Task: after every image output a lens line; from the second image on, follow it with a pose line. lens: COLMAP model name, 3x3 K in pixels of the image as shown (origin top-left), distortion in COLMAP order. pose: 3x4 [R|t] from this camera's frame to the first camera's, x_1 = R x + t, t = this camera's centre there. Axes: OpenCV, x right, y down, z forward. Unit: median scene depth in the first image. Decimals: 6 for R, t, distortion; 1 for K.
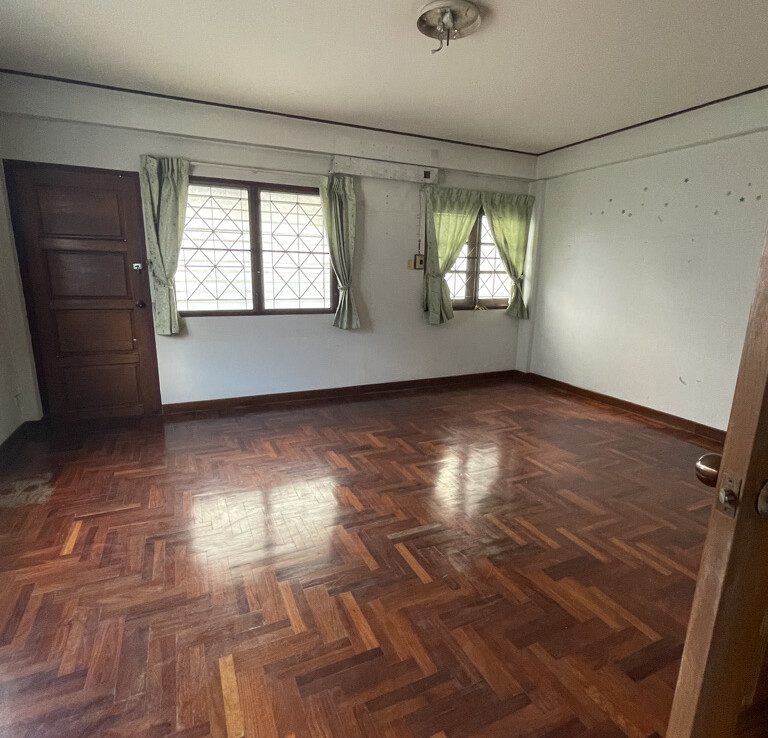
lens RADIAL K [[455.1, 0, 400.9], [0, 455.1, 363.4], [0, 0, 1]] dist [0.006201, -0.001686]
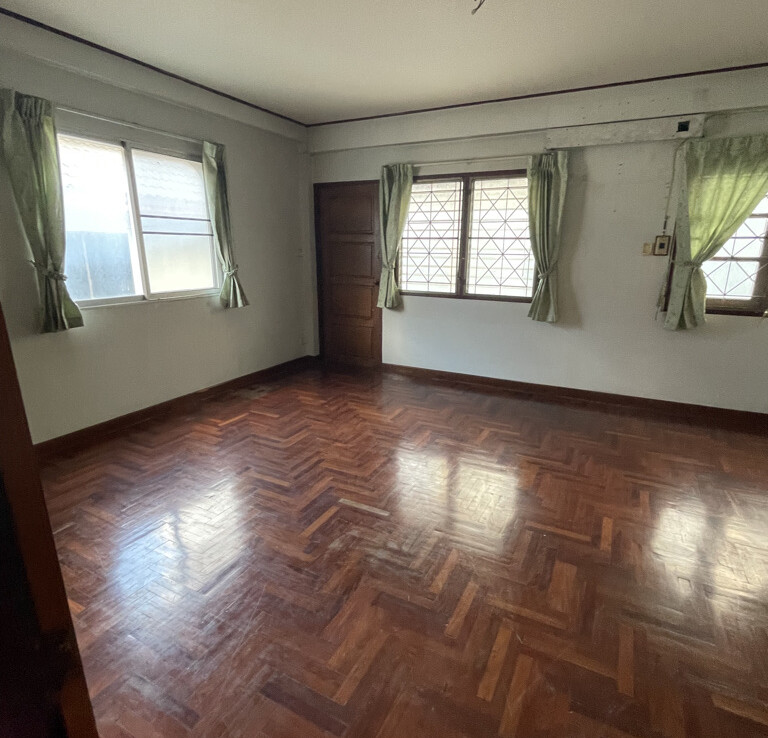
lens RADIAL K [[455.1, 0, 384.0], [0, 455.1, 363.2], [0, 0, 1]] dist [0.006201, -0.001686]
pose [[0.611374, 0.179773, -0.770651, 0.435570], [-0.163618, 0.981527, 0.099164, -0.034366], [0.774242, 0.065466, 0.629494, 0.199204]]
